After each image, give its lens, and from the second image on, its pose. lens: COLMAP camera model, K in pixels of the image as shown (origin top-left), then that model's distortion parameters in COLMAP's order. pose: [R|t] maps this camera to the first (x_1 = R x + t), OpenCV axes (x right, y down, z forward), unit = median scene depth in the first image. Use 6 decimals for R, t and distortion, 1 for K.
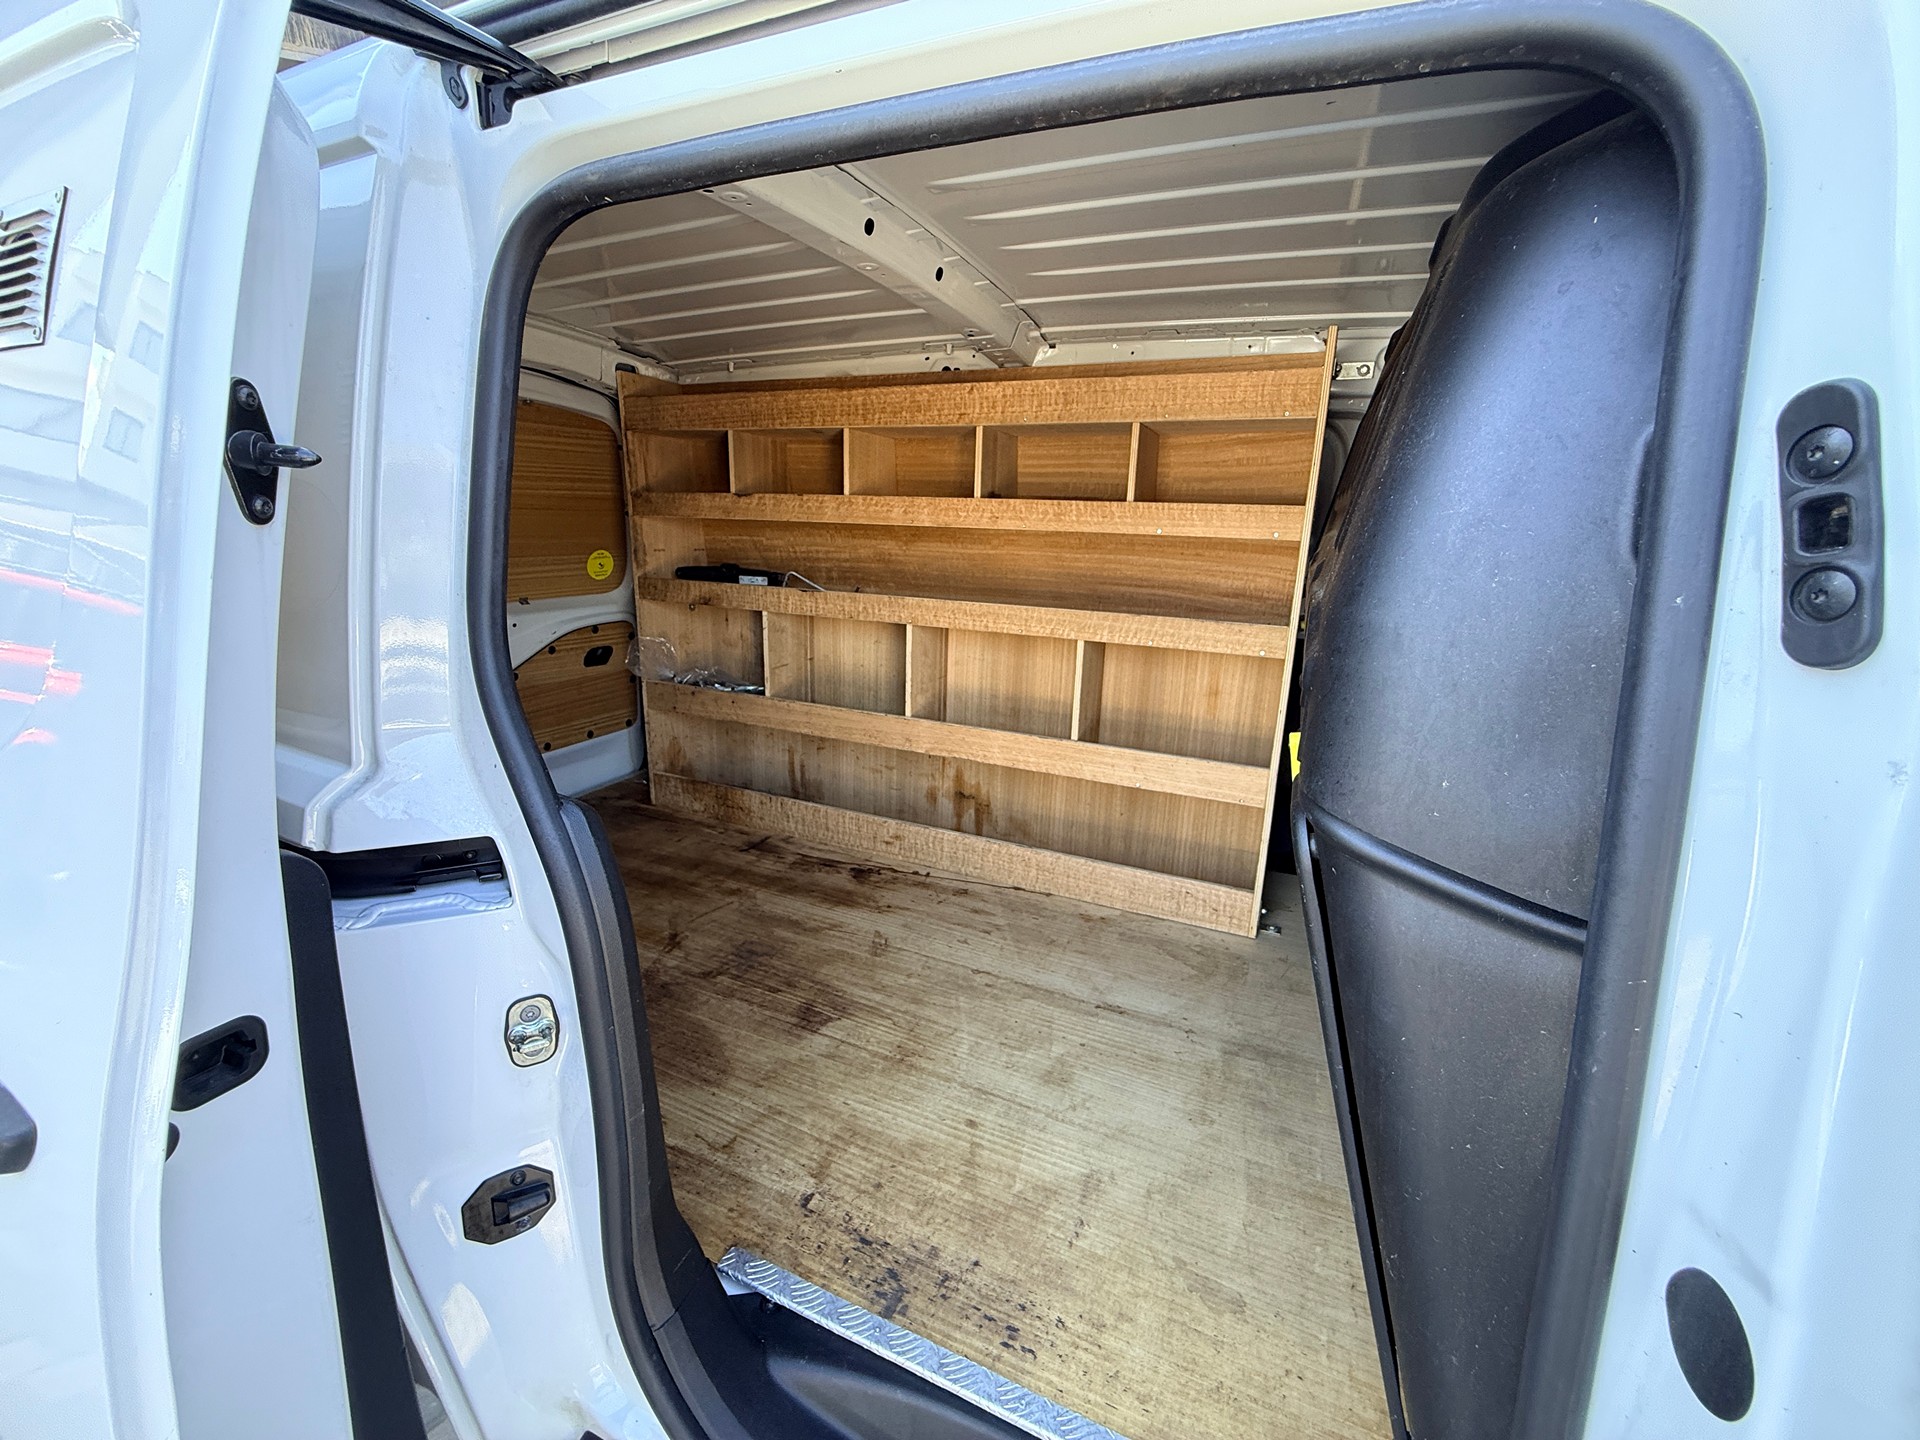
lens RADIAL K [[767.4, 0, 961.0], [0, 767.4, 716.9], [0, 0, 1]] dist [0.001256, -0.000029]
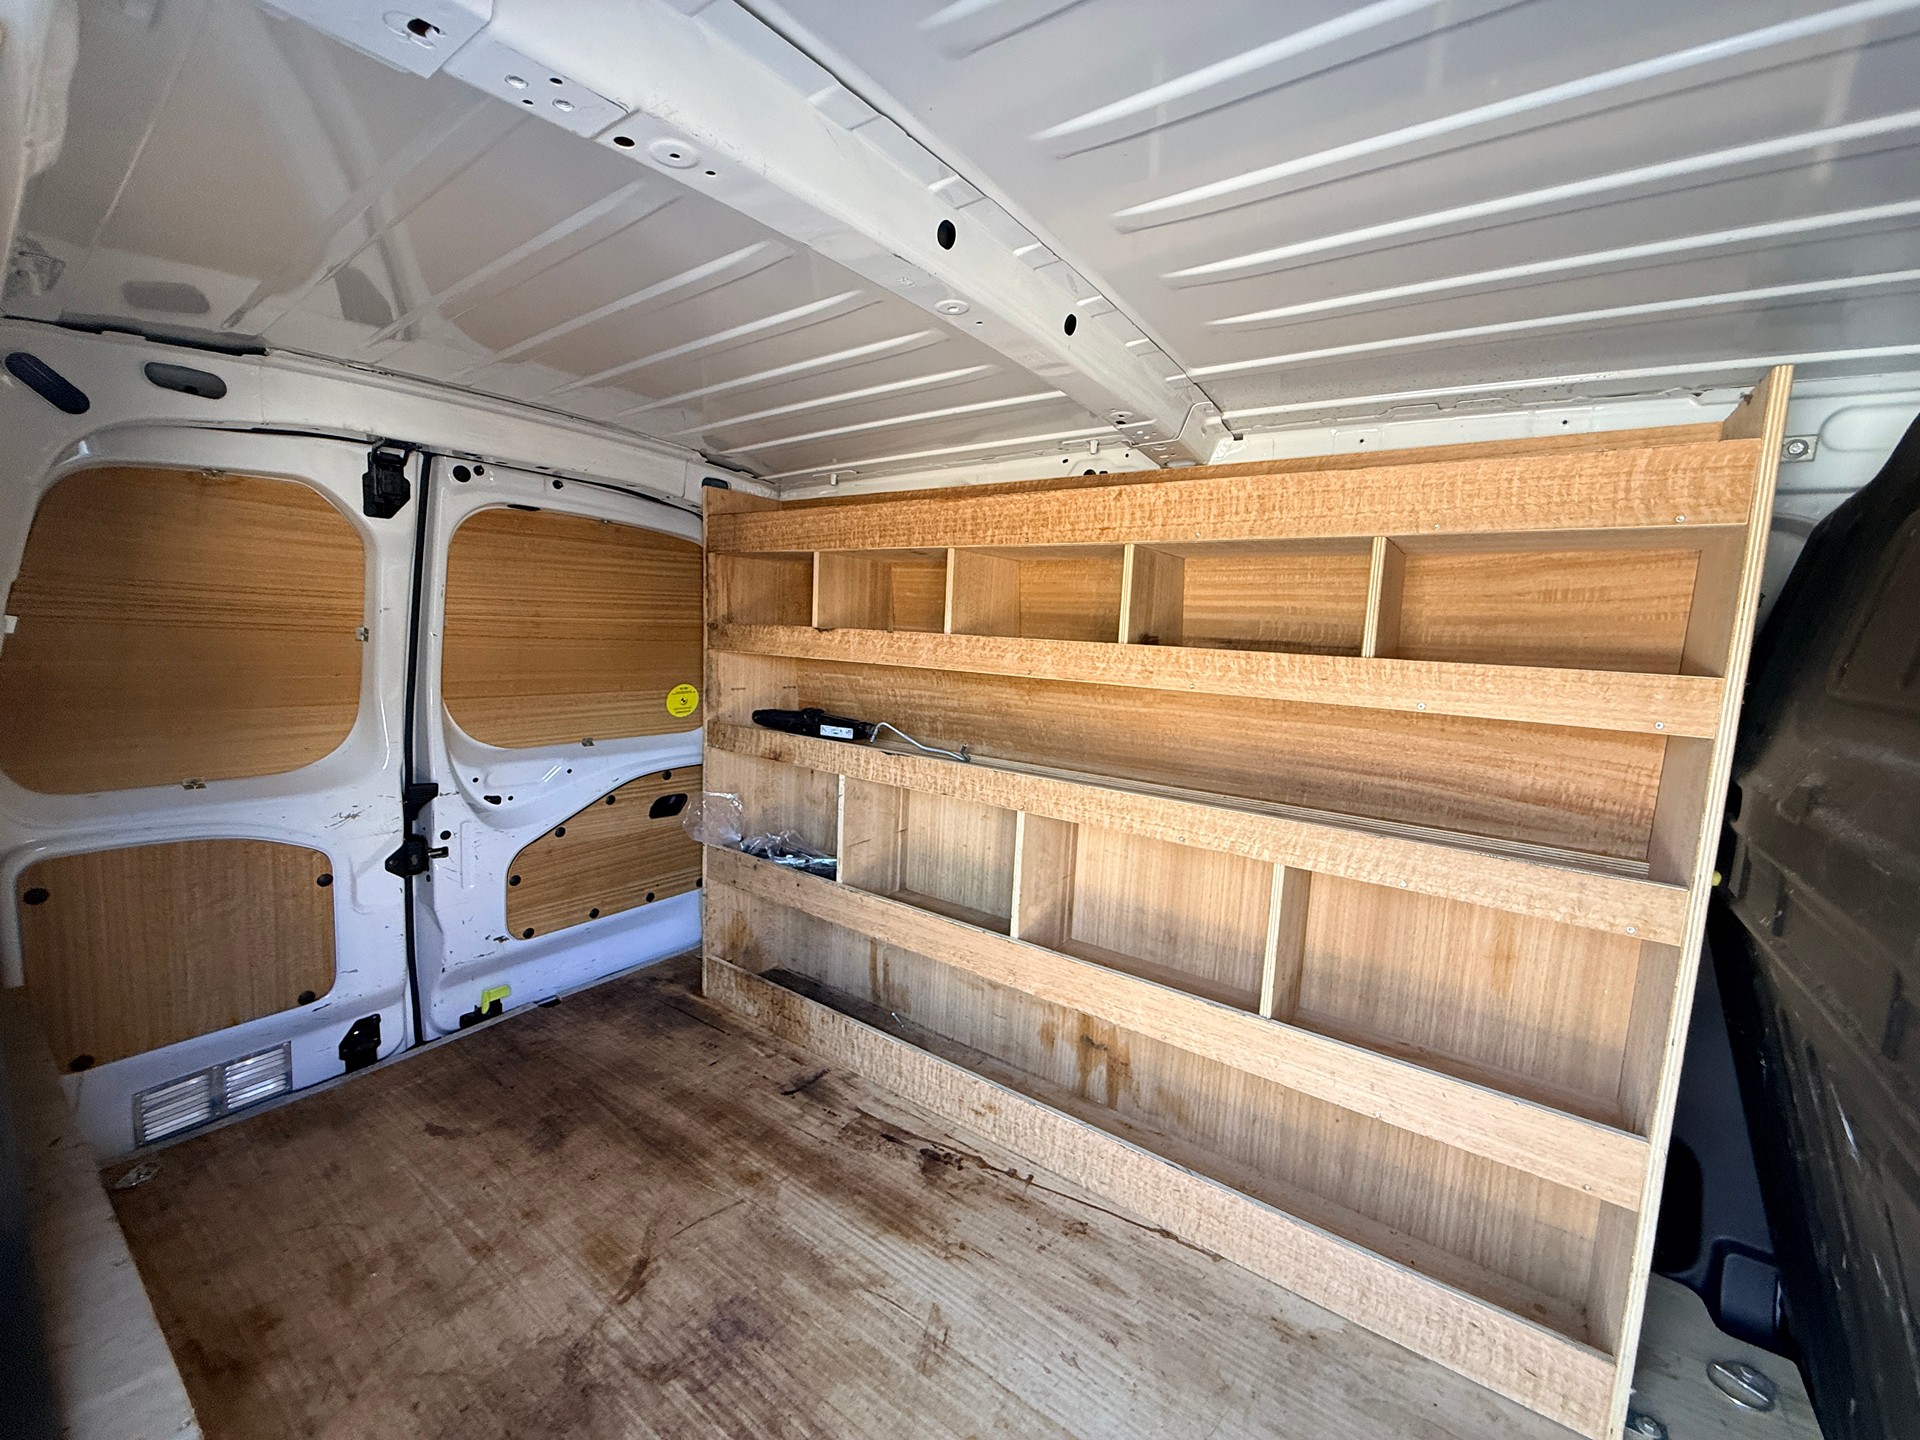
lens RADIAL K [[767.4, 0, 961.0], [0, 767.4, 716.9], [0, 0, 1]] dist [0.001256, -0.000029]
pose [[0.978893, 0.037981, -0.200814, 0.017863], [-0.066319, 0.988441, -0.136330, -0.102537], [0.193315, 0.146770, 0.970097, 0.273769]]
